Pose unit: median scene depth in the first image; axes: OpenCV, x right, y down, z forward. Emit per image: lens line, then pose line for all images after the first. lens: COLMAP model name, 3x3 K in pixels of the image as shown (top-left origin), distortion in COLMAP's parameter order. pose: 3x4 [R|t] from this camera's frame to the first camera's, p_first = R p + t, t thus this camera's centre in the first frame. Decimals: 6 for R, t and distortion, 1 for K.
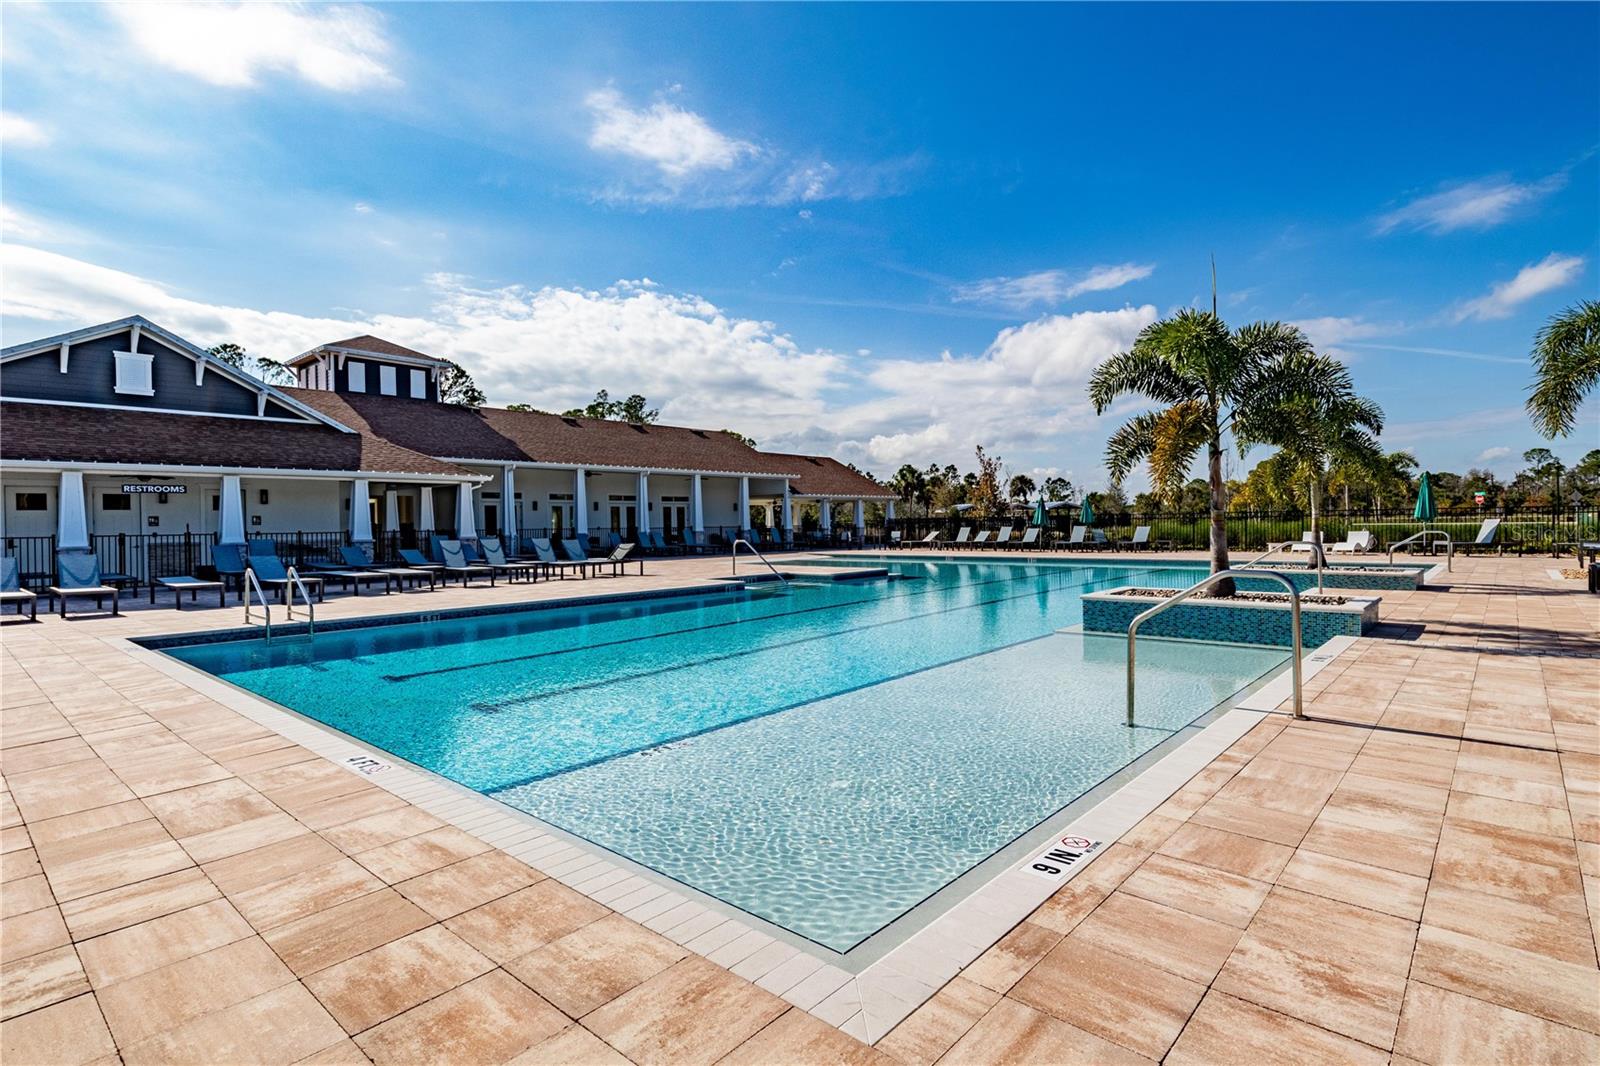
lens RADIAL K [[794.0, 0, 800.0], [0, 794.0, 533.0], [0, 0, 1]] dist [0.000206, -0.000209]
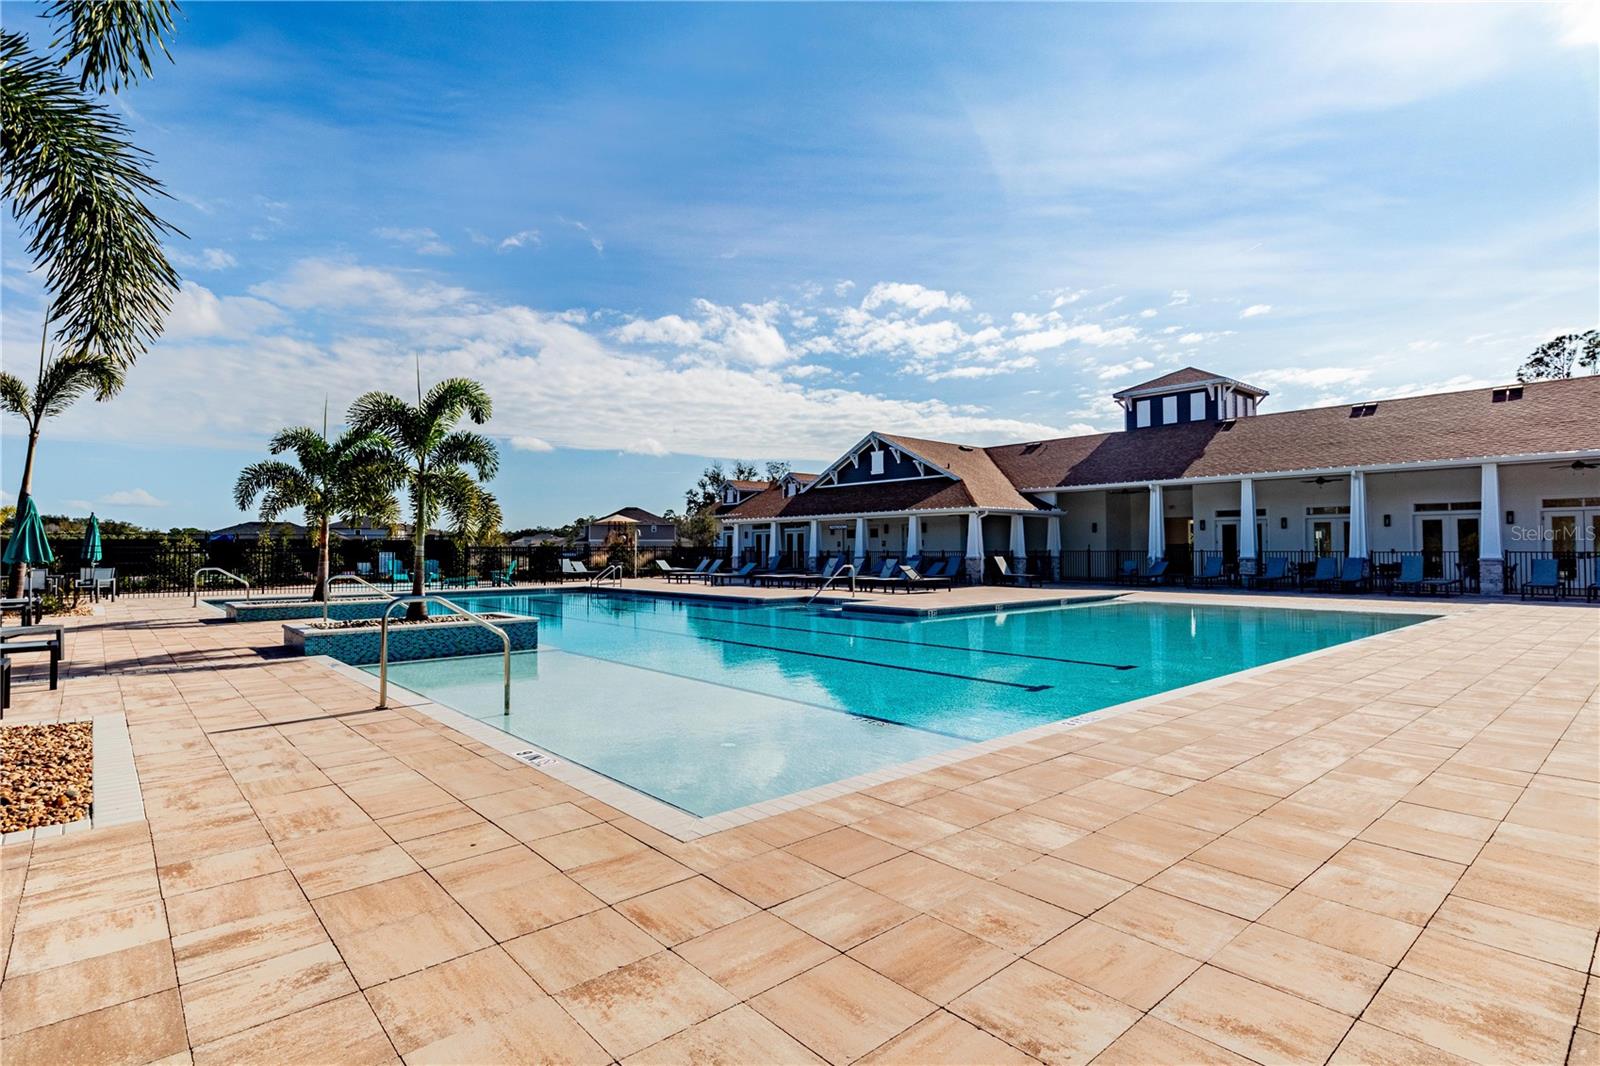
lens RADIAL K [[794.0, 0, 800.0], [0, 794.0, 533.0], [0, 0, 1]] dist [0.000206, -0.000209]
pose [[-0.120888, -0.009860, -0.992617, 0.130073], [-0.008823, 0.999922, -0.008858, -0.002781], [0.992627, 0.007687, -0.120966, 0.137780]]
